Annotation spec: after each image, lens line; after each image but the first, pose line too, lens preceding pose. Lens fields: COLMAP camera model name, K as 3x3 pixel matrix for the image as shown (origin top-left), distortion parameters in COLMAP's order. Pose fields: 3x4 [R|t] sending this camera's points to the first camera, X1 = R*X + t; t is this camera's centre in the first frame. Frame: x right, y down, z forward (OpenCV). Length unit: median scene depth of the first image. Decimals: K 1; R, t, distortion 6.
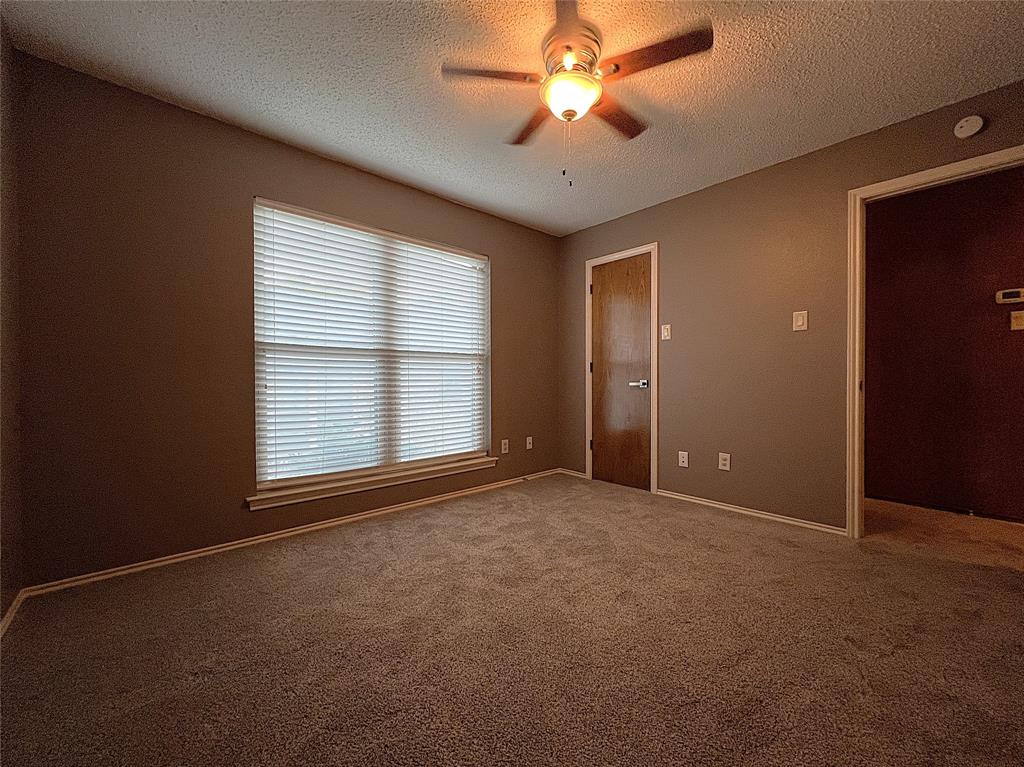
lens RADIAL K [[411.2, 0, 507.3], [0, 411.2, 379.4], [0, 0, 1]] dist [0.000862, 0.000027]
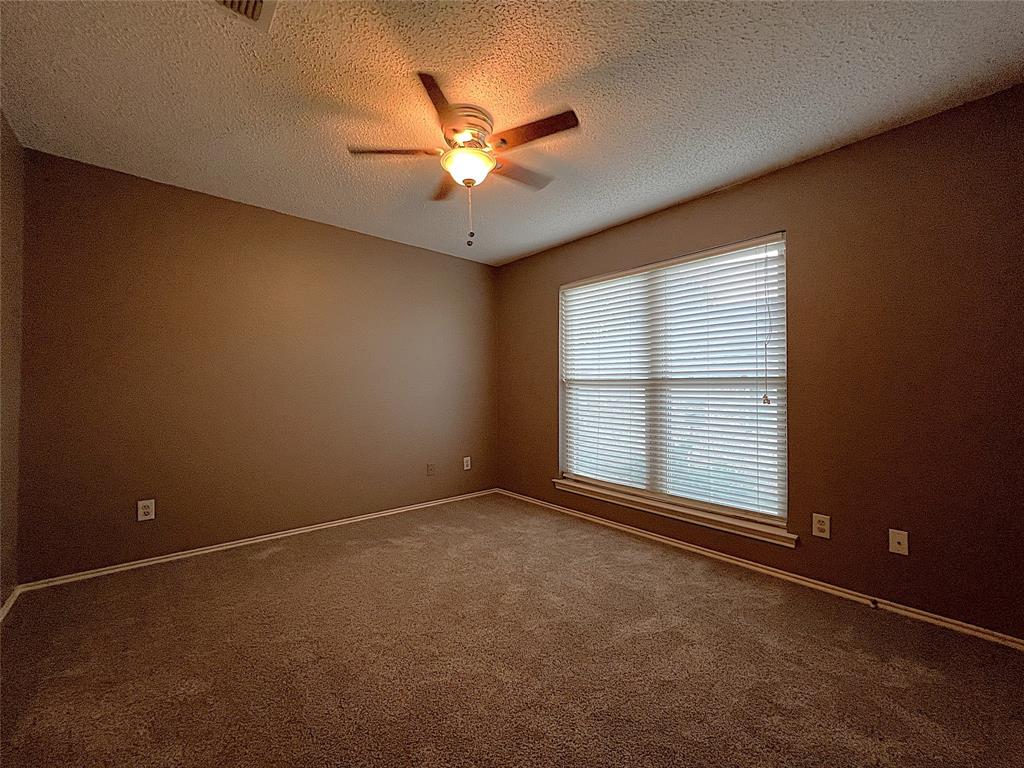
lens RADIAL K [[411.2, 0, 511.9], [0, 411.2, 381.3], [0, 0, 1]] dist [0.000862, 0.000027]
pose [[-0.010866, -0.015535, -0.999820, 0.735911], [-0.000930, 0.999879, -0.015526, -0.048815], [0.999941, 0.000761, -0.010879, 0.662038]]
